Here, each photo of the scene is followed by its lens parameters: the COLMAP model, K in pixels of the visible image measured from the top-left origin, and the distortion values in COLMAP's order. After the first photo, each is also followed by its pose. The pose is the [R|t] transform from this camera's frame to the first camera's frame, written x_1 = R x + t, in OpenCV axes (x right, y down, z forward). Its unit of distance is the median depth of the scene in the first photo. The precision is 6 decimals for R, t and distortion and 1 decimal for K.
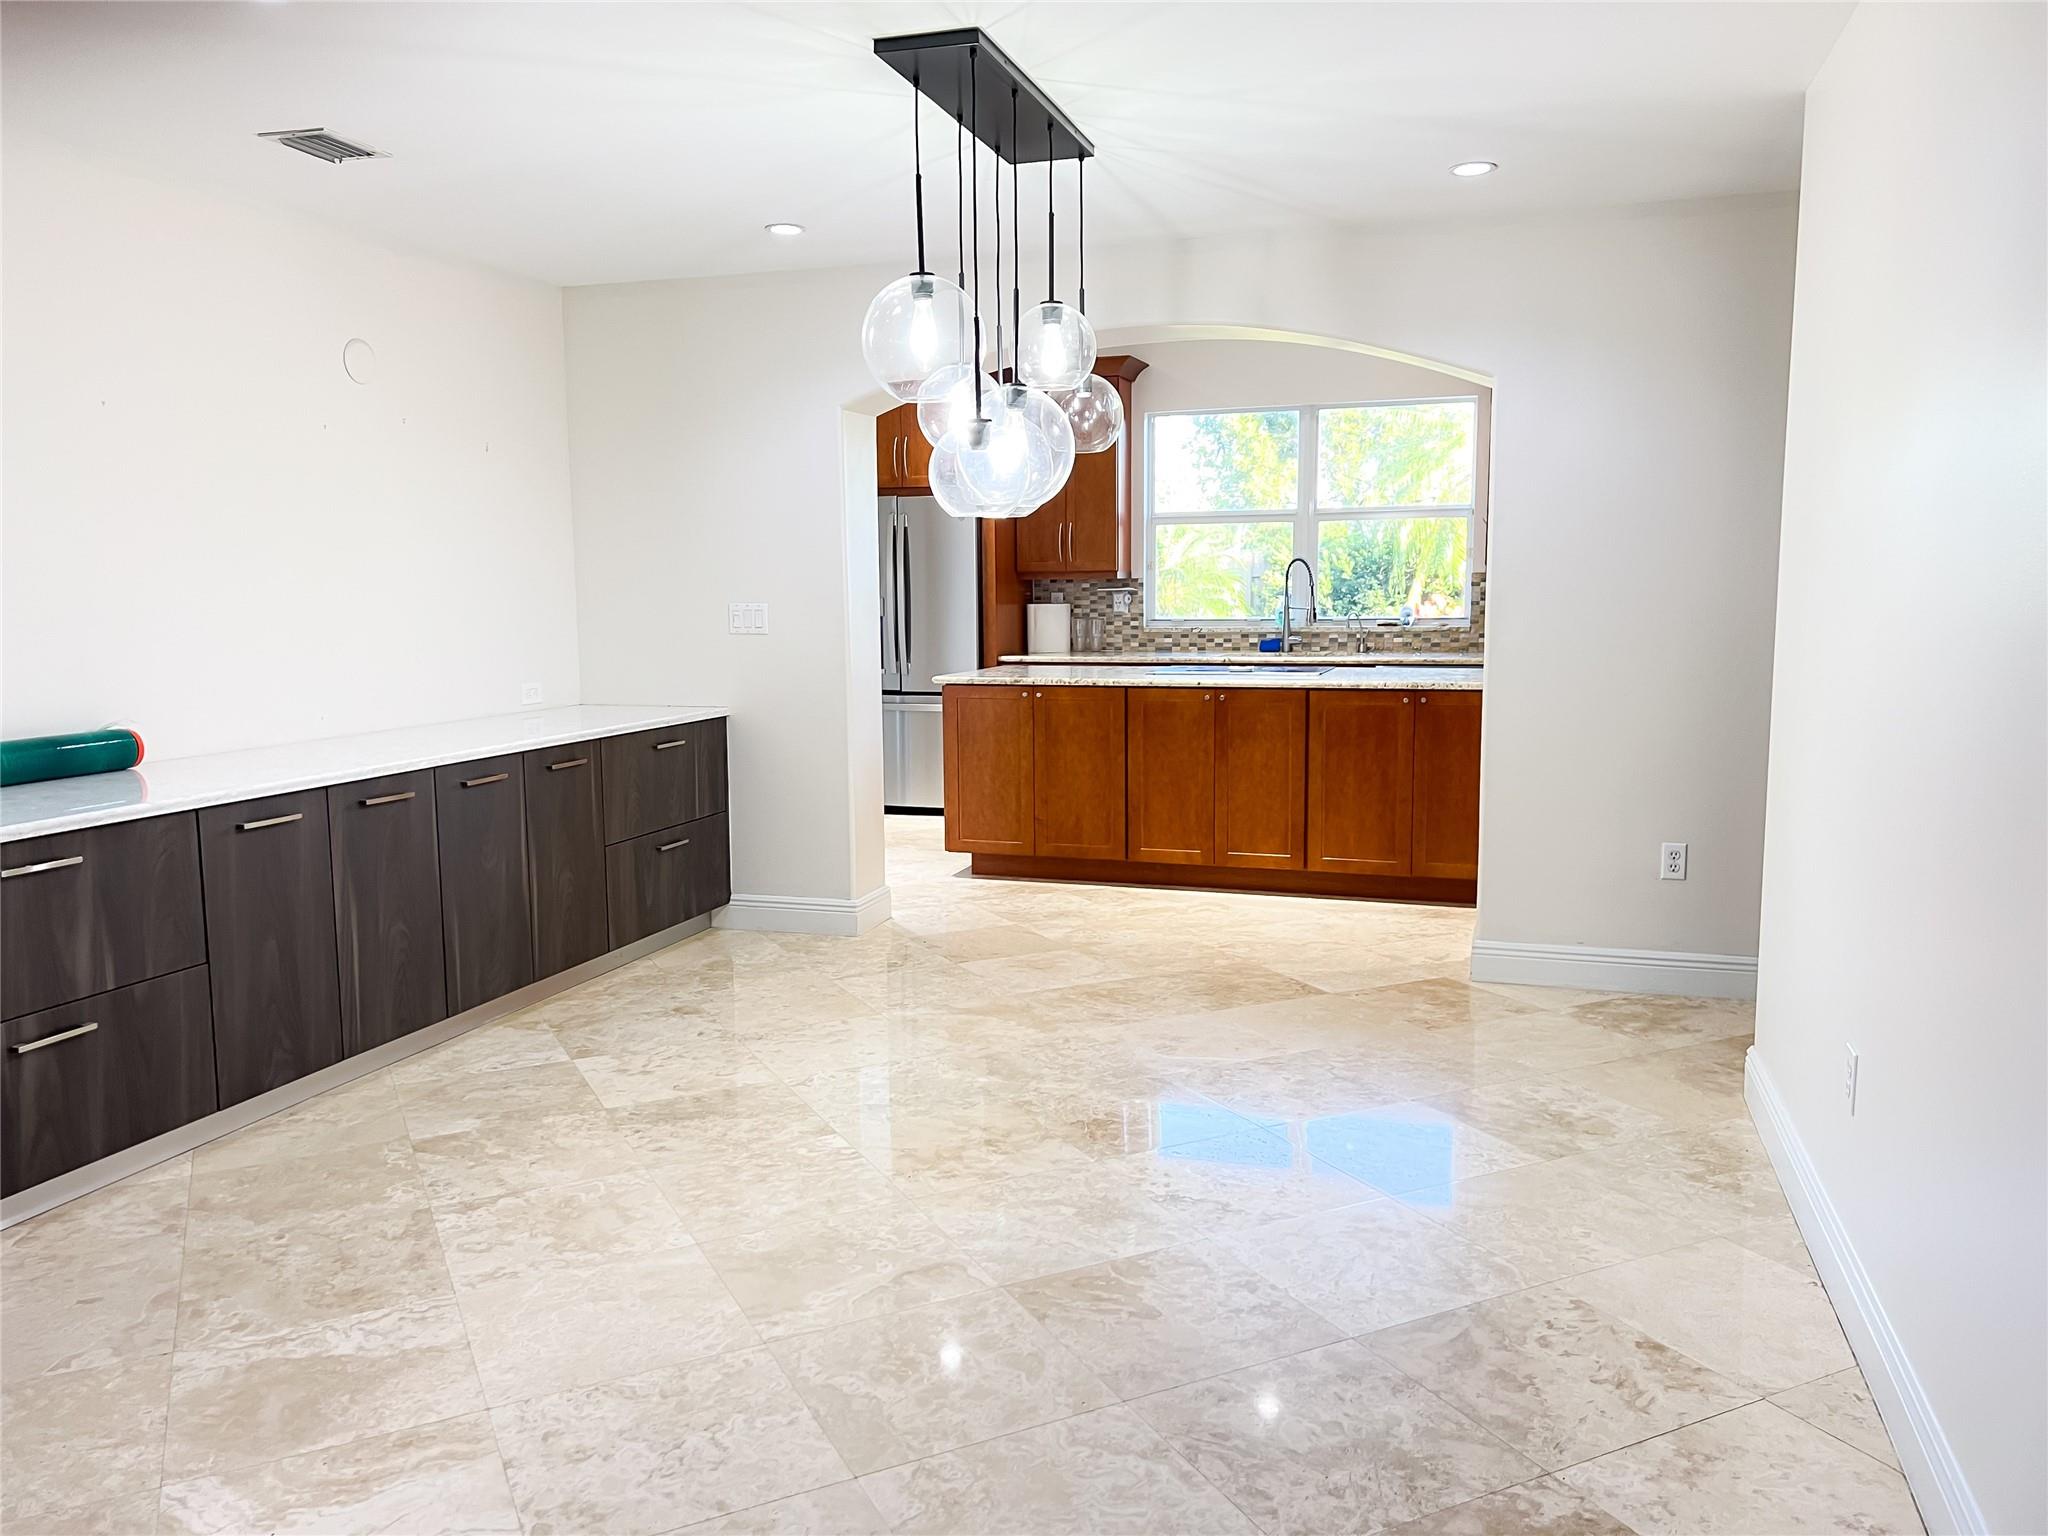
lens RADIAL K [[1564.3, 0, 1024.0], [0, 1564.3, 768.0], [0, 0, 1]] dist [0.070665, -0.066938]
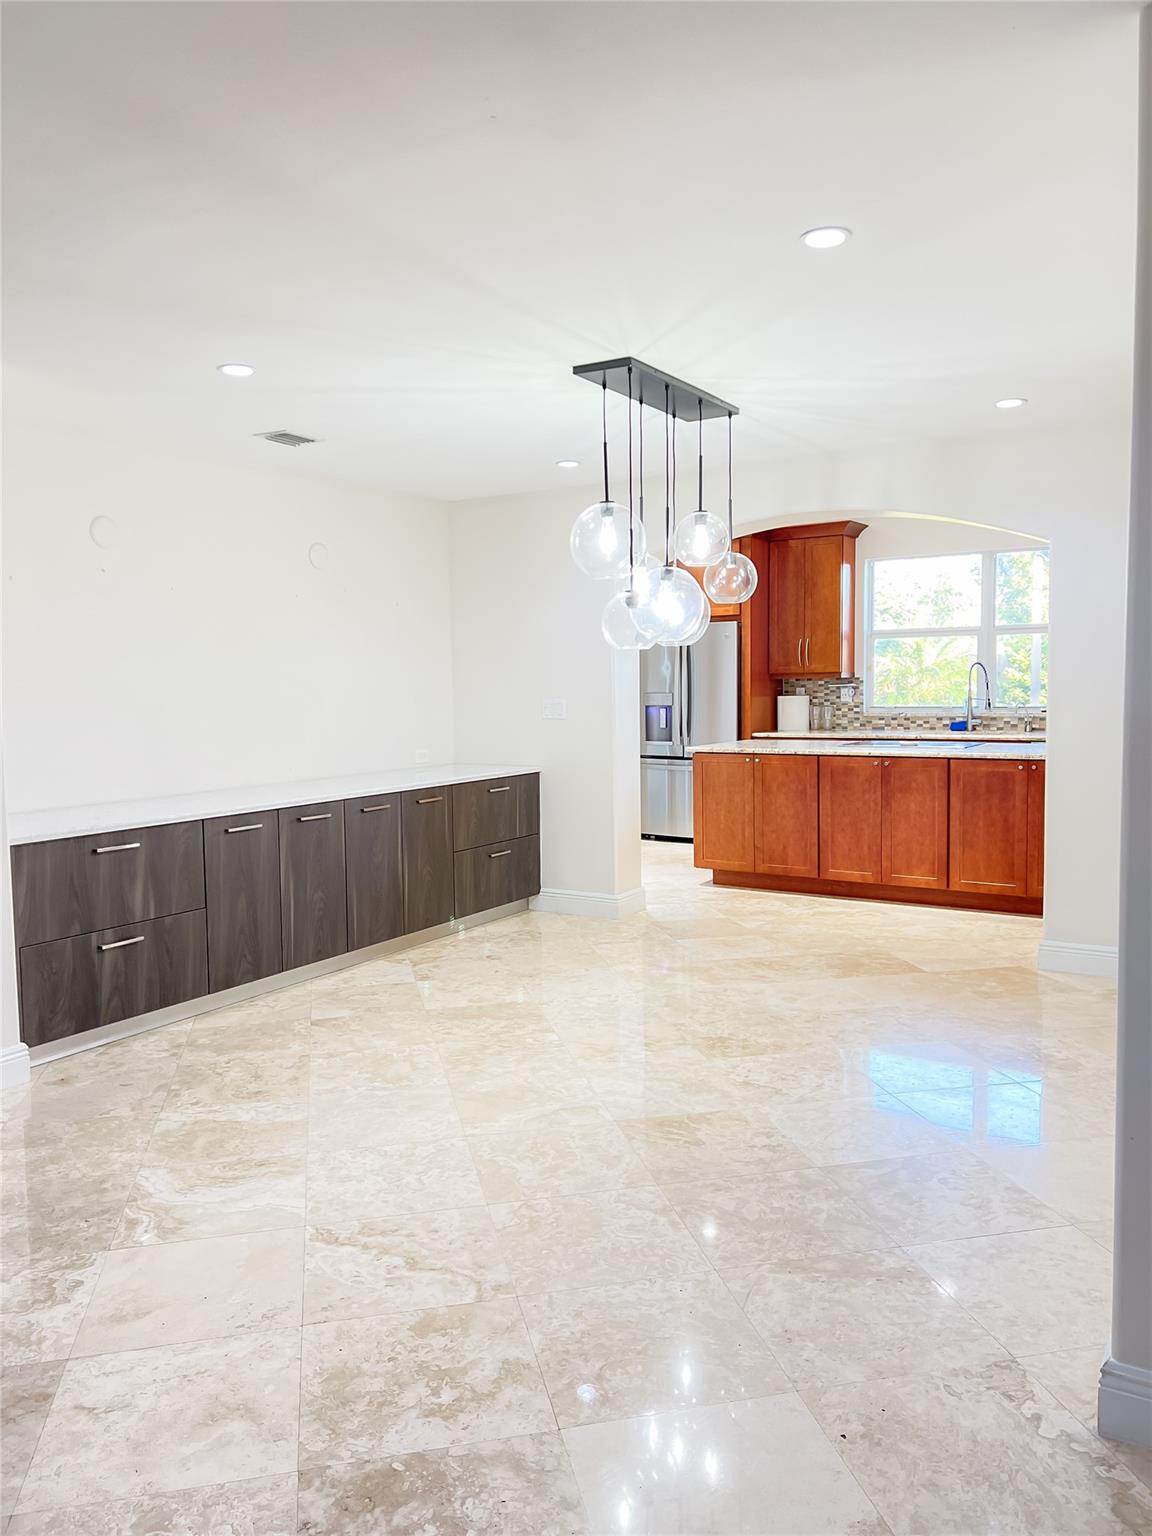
lens RADIAL K [[1173.2, 0, 562.3], [0, 1173.2, 762.6], [0, 0, 1]] dist [0.070665, -0.066938]
pose [[0.969224, 0.011977, -0.245888, 0.122513], [-0.022893, 0.998873, -0.041583, 0.005769], [0.245113, 0.045932, 0.968406, -0.113594]]
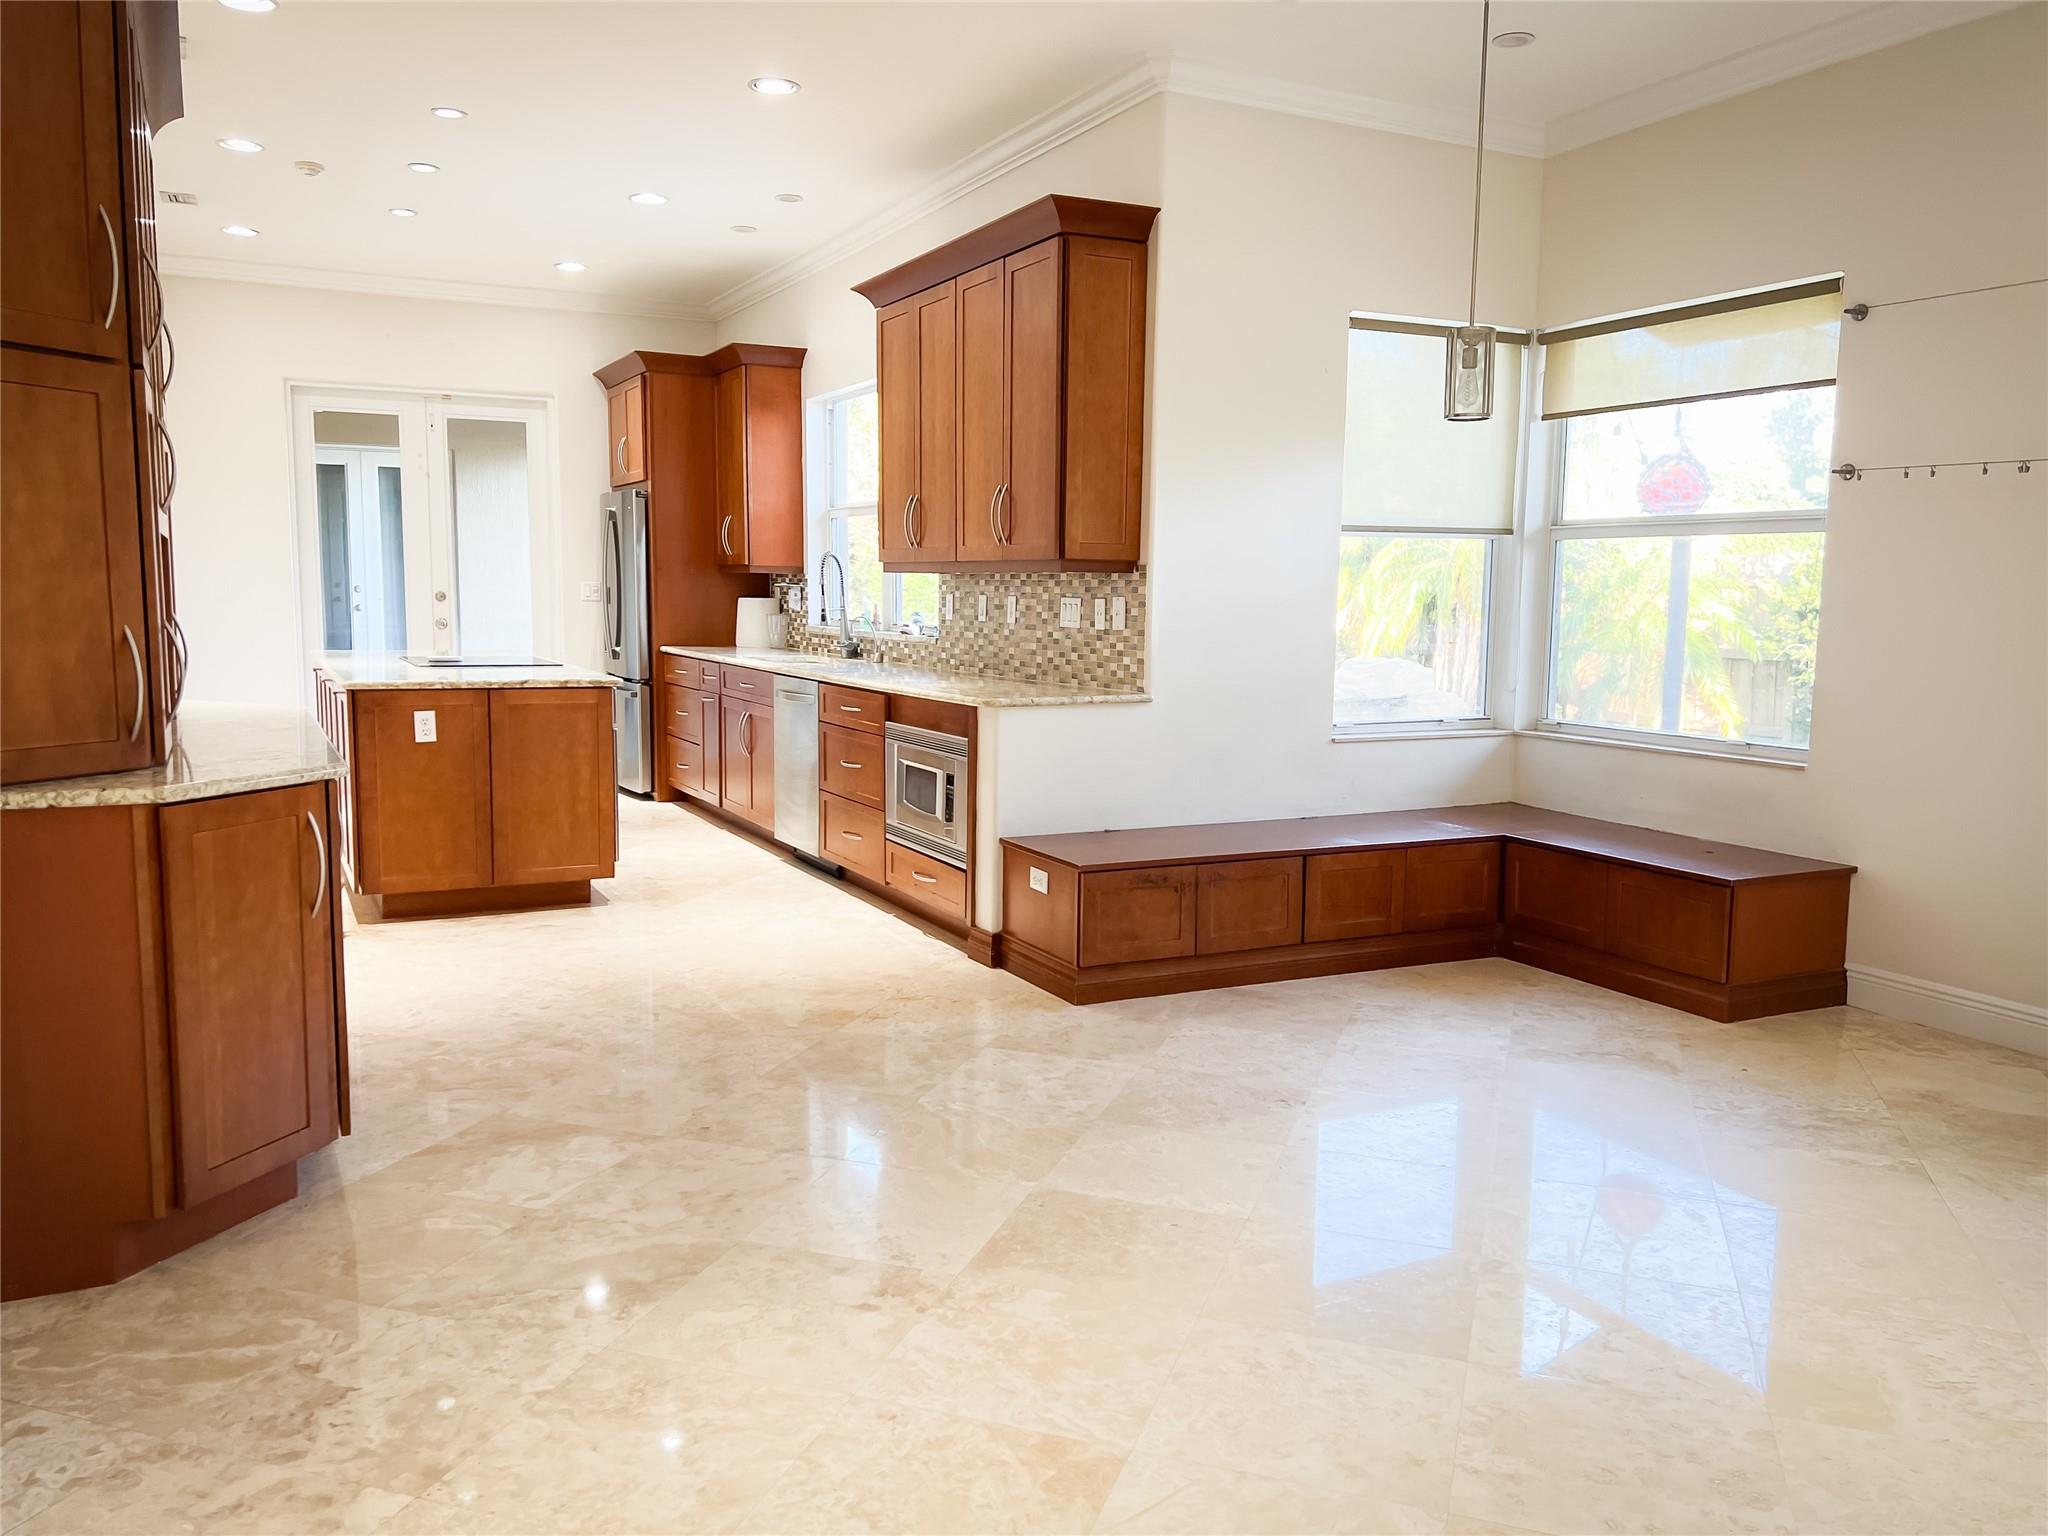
lens RADIAL K [[1568.1, 0, 1025.2], [0, 1568.1, 775.3], [0, 0, 1]] dist [0.109917, -0.155815]
pose [[0.699217, 0.105413, -0.707095, 1.397696], [-0.105291, 0.993468, 0.043988, -0.090496], [0.707113, 0.043694, 0.705749, 0.688253]]
